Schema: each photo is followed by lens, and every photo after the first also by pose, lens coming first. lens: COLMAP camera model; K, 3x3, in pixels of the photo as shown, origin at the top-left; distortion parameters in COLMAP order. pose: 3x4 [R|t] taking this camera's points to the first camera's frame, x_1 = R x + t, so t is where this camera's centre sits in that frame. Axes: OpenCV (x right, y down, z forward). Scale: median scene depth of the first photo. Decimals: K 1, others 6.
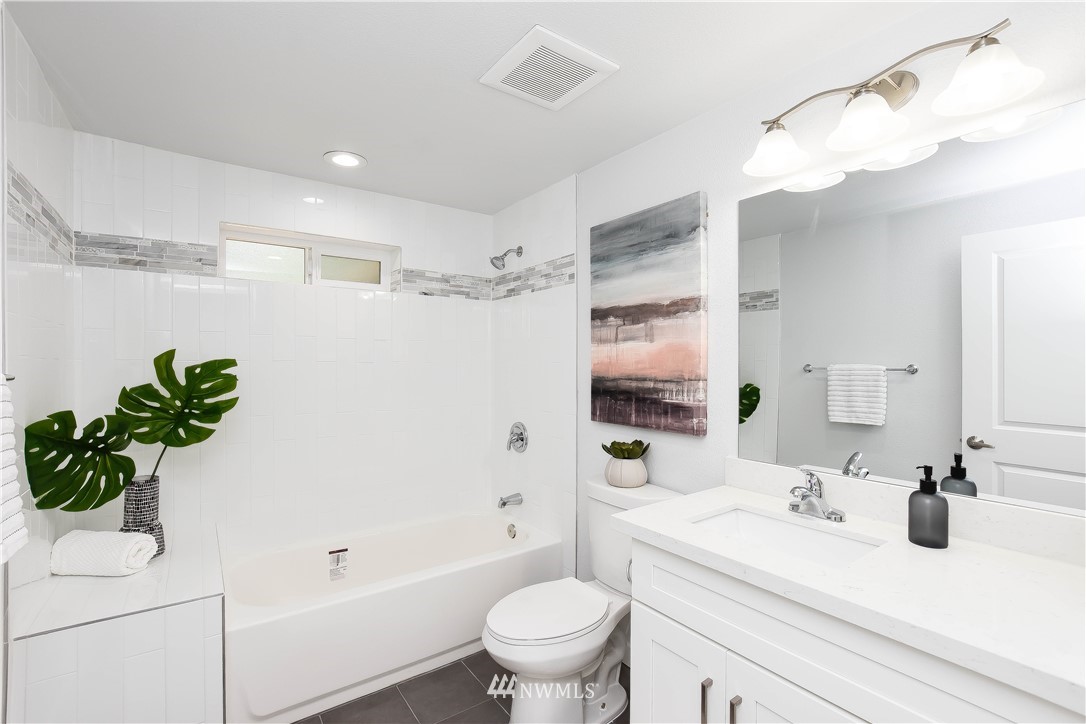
lens RADIAL K [[475.9, 0, 544.3], [0, 475.9, 363.3], [0, 0, 1]] dist [-0.023457, 0.005375]
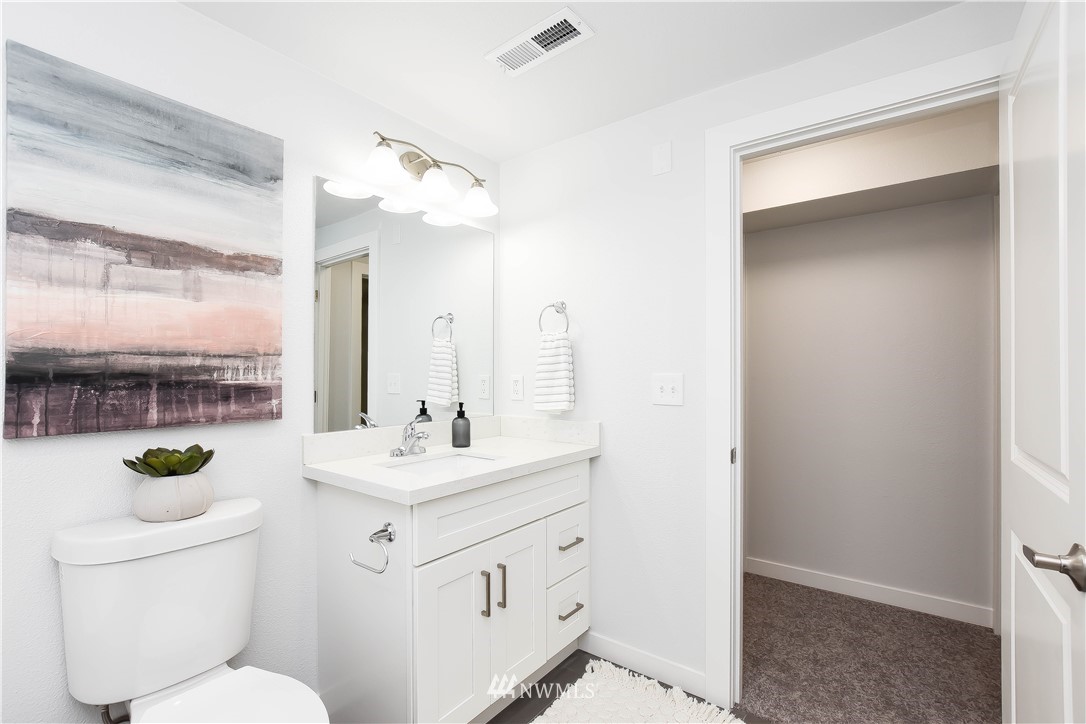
lens RADIAL K [[475.9, 0, 544.7], [0, 475.9, 365.4], [0, 0, 1]] dist [-0.023457, 0.005375]
pose [[-0.279136, 0.008581, 0.960213, -0.583559], [-0.002867, 0.999948, -0.009769, 0.056252], [-0.960247, -0.005480, -0.279097, 0.702741]]
